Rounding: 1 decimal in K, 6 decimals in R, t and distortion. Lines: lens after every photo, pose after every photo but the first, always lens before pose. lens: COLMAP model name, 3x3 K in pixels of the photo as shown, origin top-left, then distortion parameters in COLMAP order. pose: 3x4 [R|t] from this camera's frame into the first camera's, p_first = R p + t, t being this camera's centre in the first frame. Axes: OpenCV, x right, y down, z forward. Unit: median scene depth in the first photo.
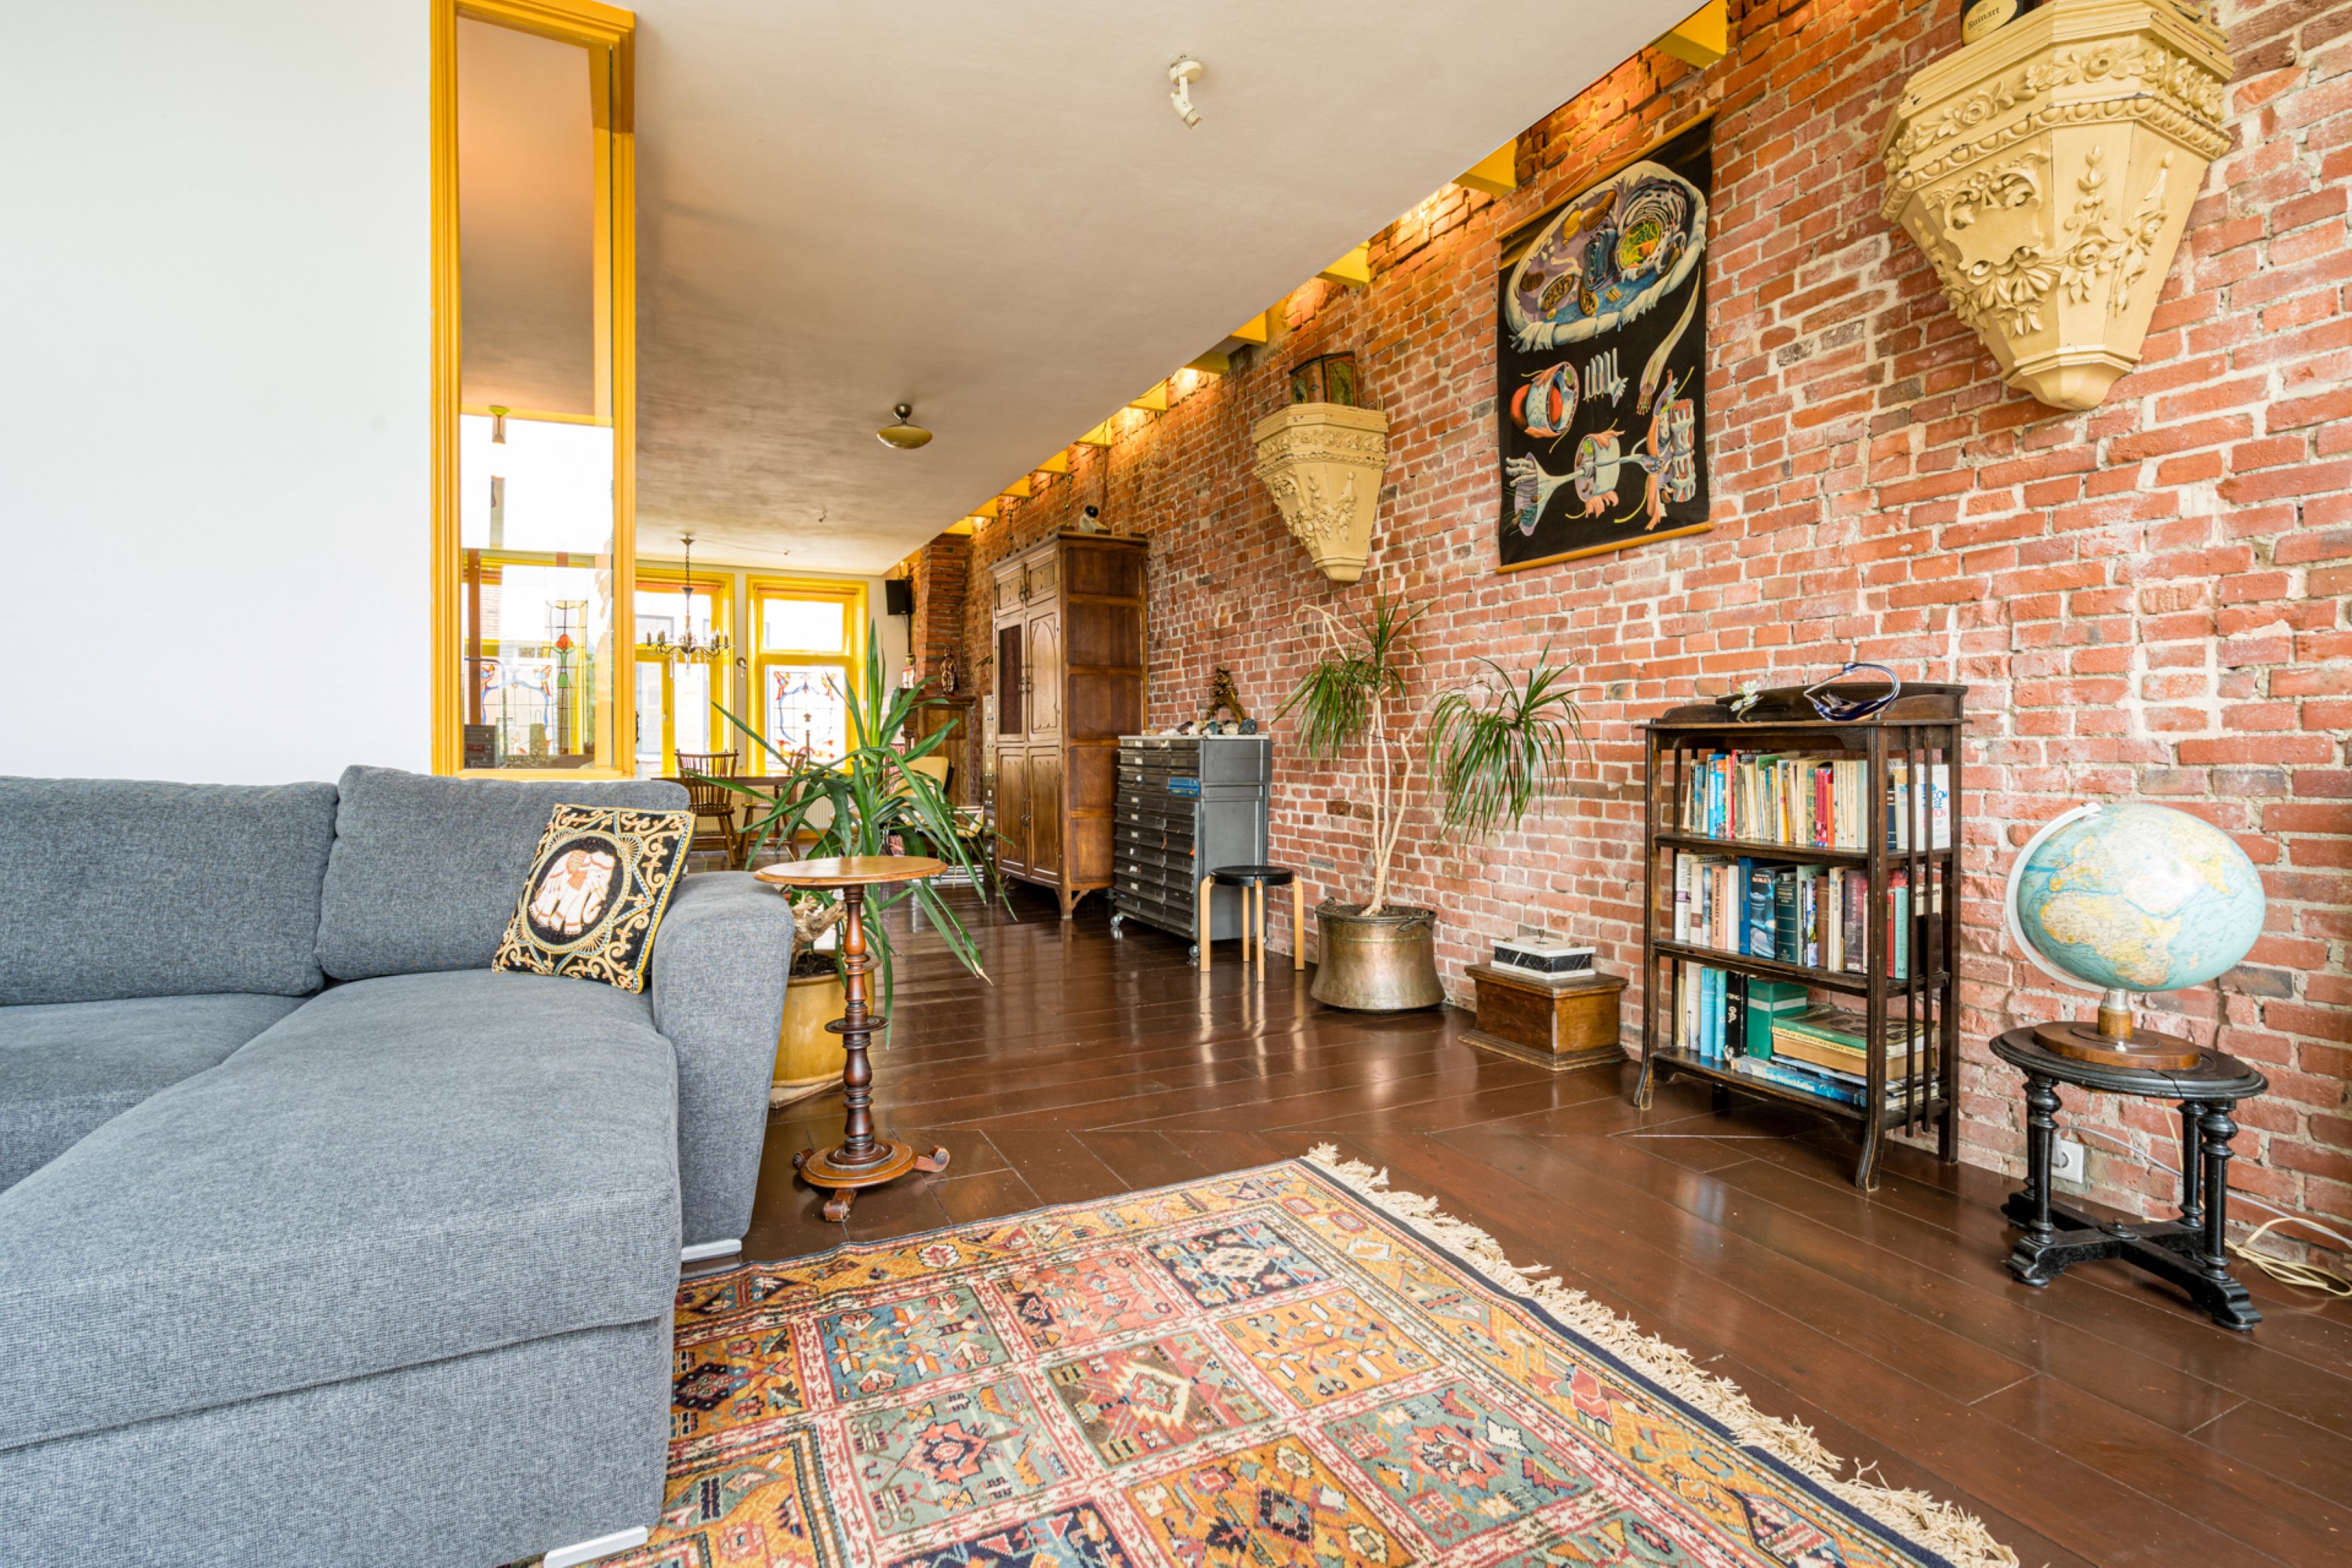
lens RADIAL K [[1089.5, 0, 1208.6], [0, 1089.5, 769.4], [0, 0, 1]] dist [-0.003261, -0.000802]
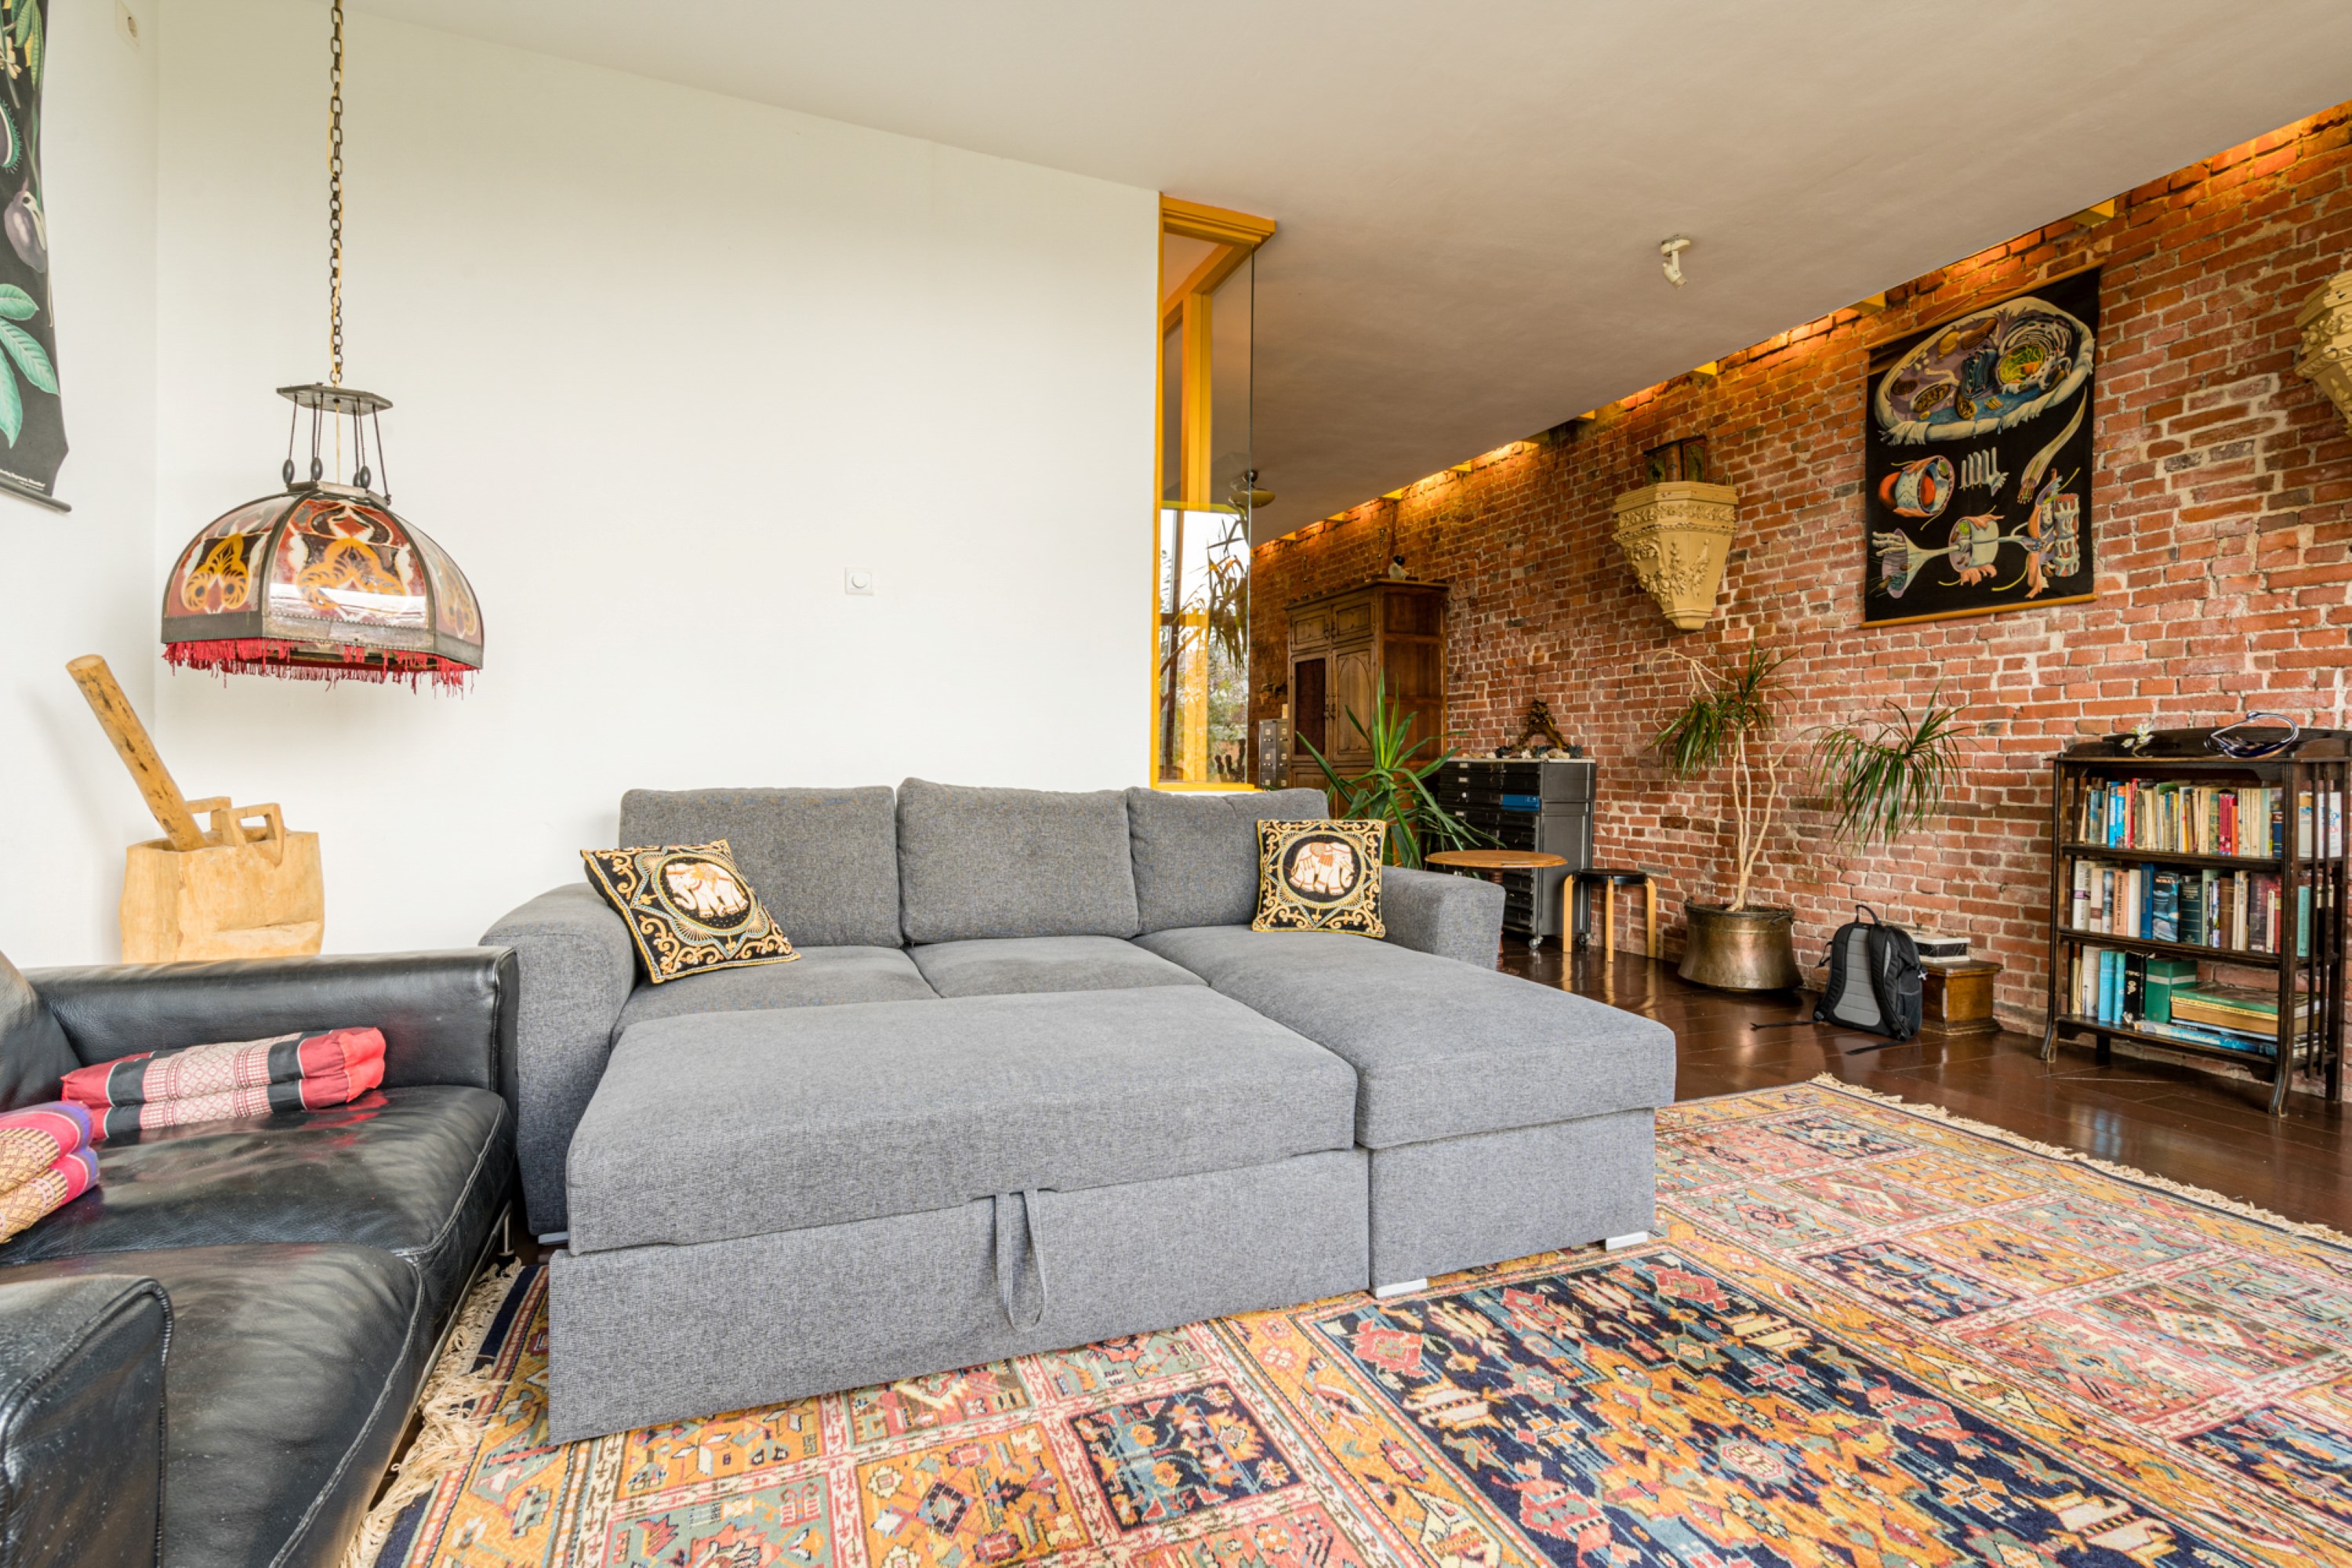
lens RADIAL K [[1089.5, 0, 1199.6], [0, 1089.5, 784.4], [0, 0, 1]] dist [-0.003261, -0.000802]
pose [[0.996714, 0.012765, -0.079986, -0.471956], [-0.012922, 0.999915, -0.001441, 0.004530], [0.079961, 0.002470, 0.996795, -0.326601]]
